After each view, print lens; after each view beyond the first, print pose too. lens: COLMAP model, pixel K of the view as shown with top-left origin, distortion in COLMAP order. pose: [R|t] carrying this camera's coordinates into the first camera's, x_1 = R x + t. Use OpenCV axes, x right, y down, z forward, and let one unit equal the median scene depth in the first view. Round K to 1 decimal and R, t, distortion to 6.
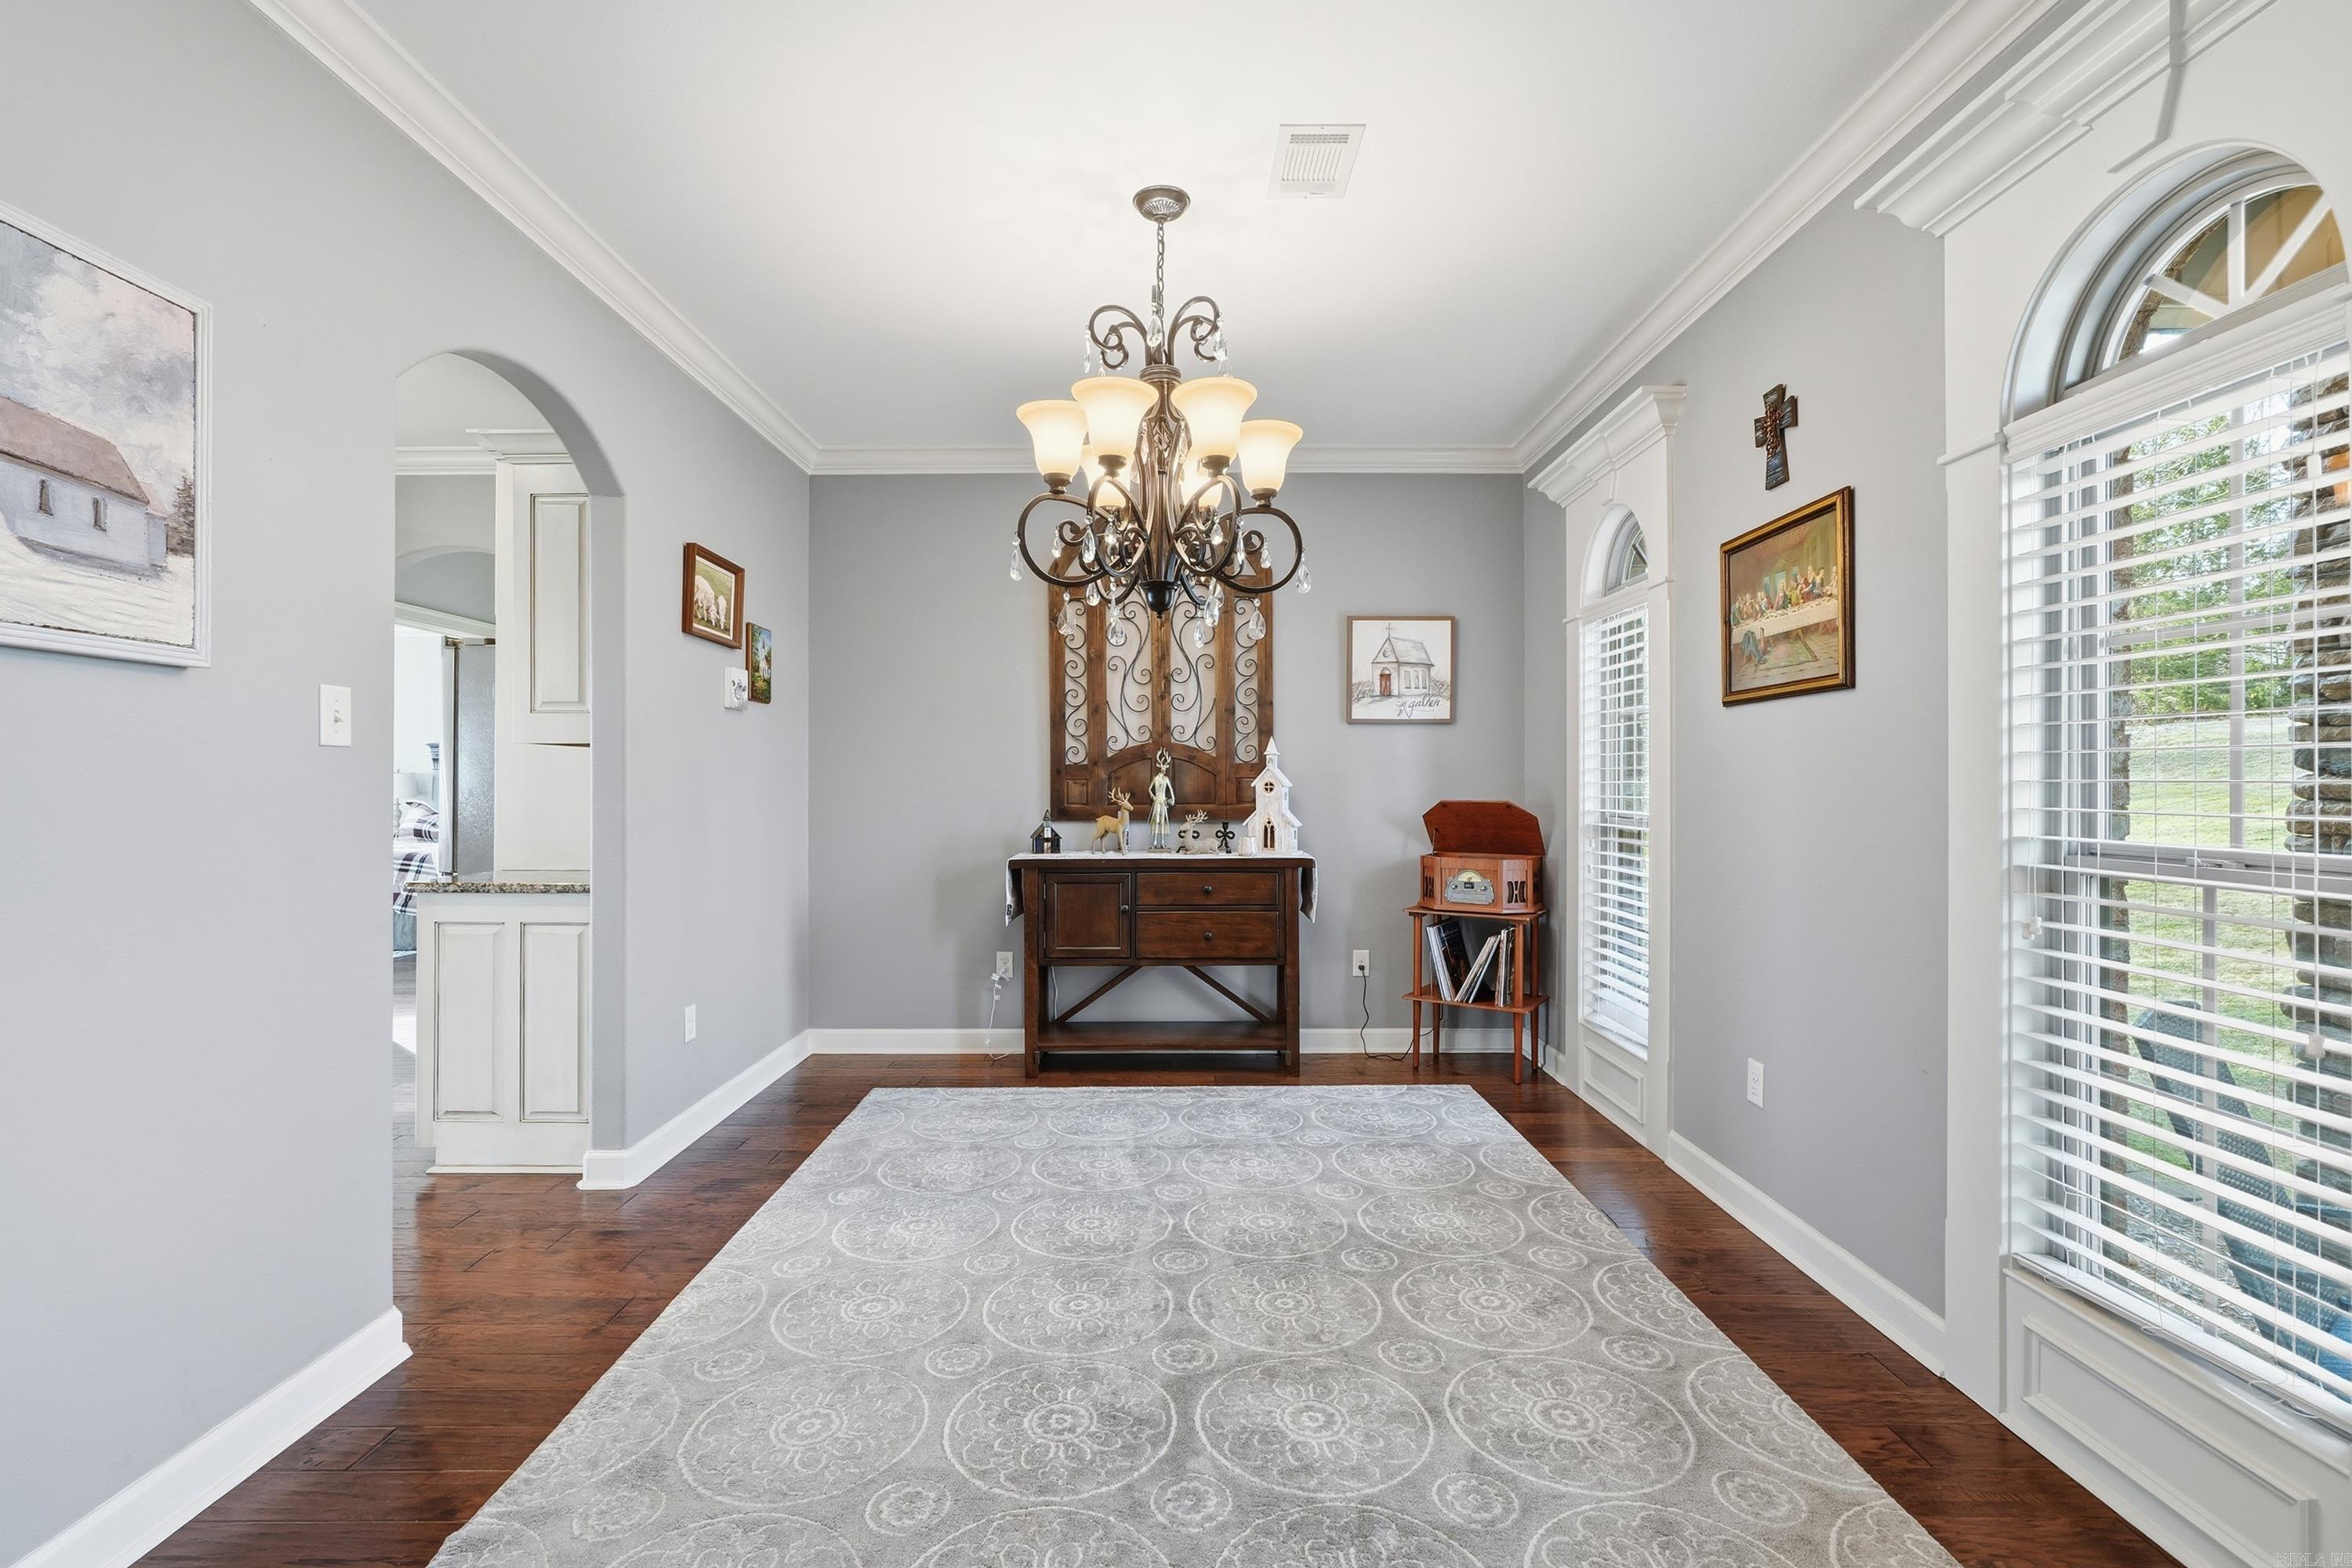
lens RADIAL K [[1042.5, 0, 1166.4], [0, 1042.5, 764.6], [0, 0, 1]] dist [-0.001071, 0.000467]
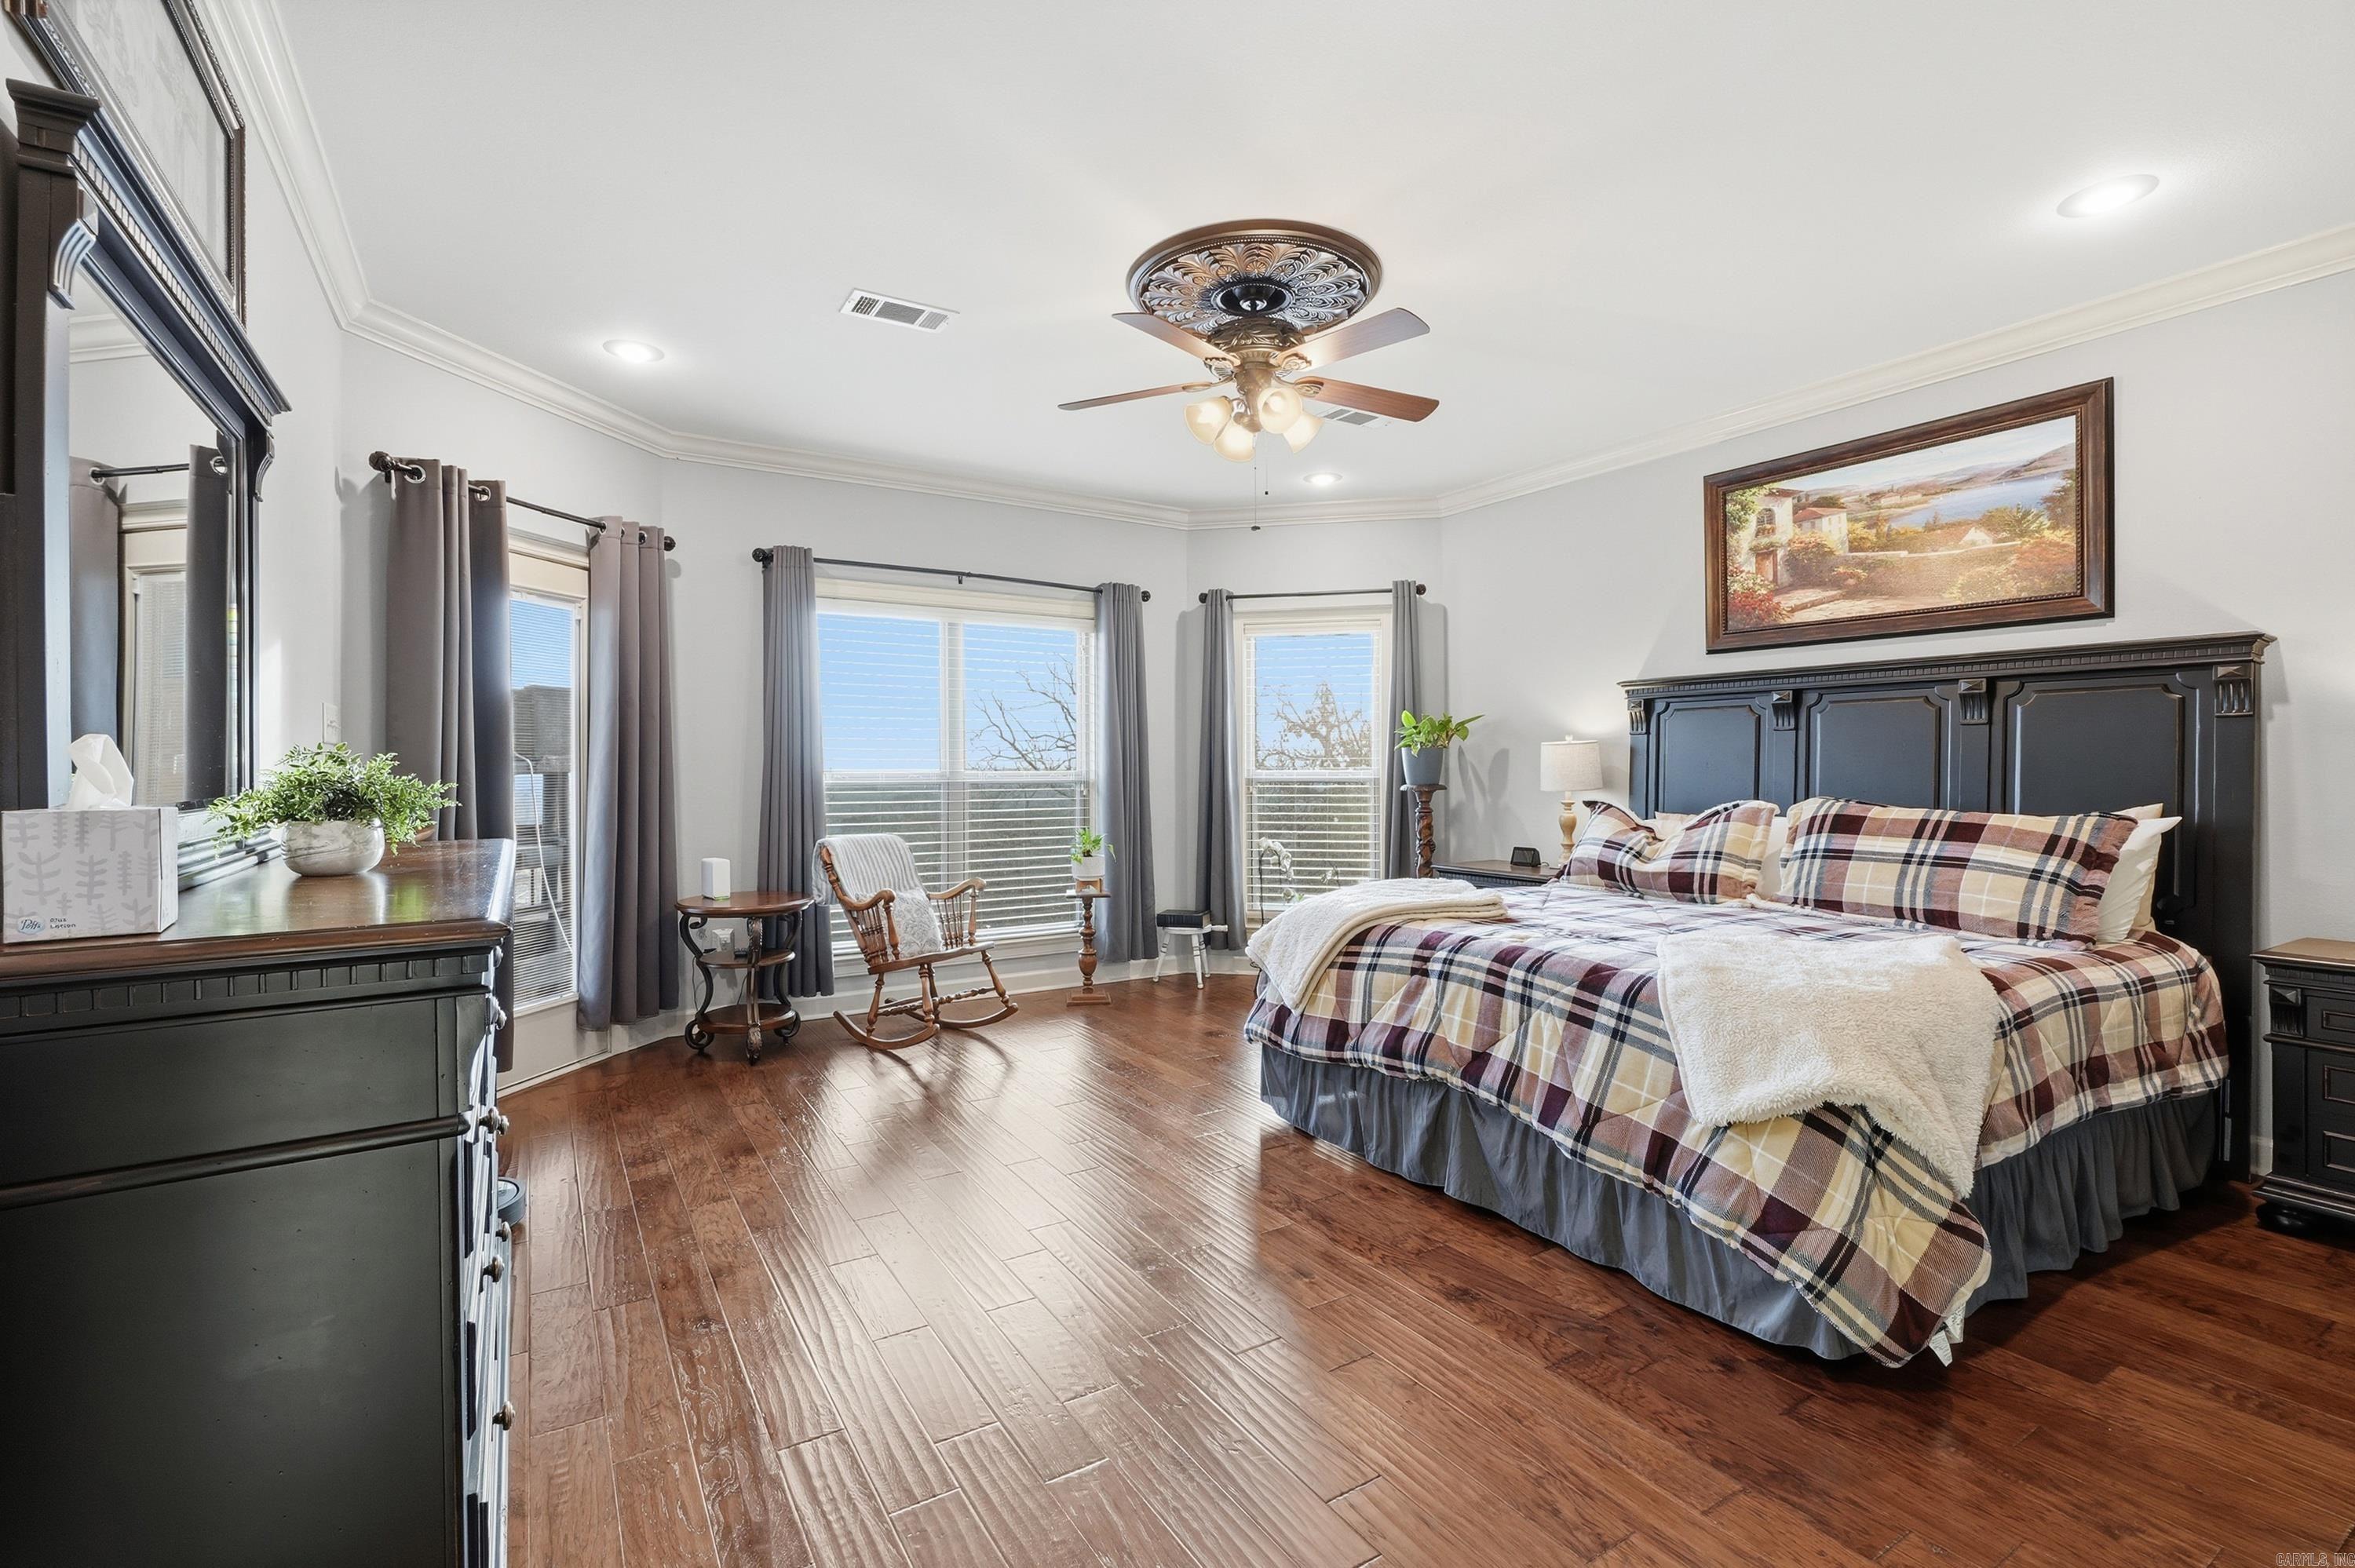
lens RADIAL K [[1043.7, 0, 1167.9], [0, 1043.7, 764.6], [0, 0, 1]] dist [-0.001071, 0.000467]
pose [[0.534160, 0.001902, -0.845381, -0.630718], [0.011831, 0.999883, 0.009726, 0.019182], [0.845300, -0.015197, 0.534075, 0.862770]]
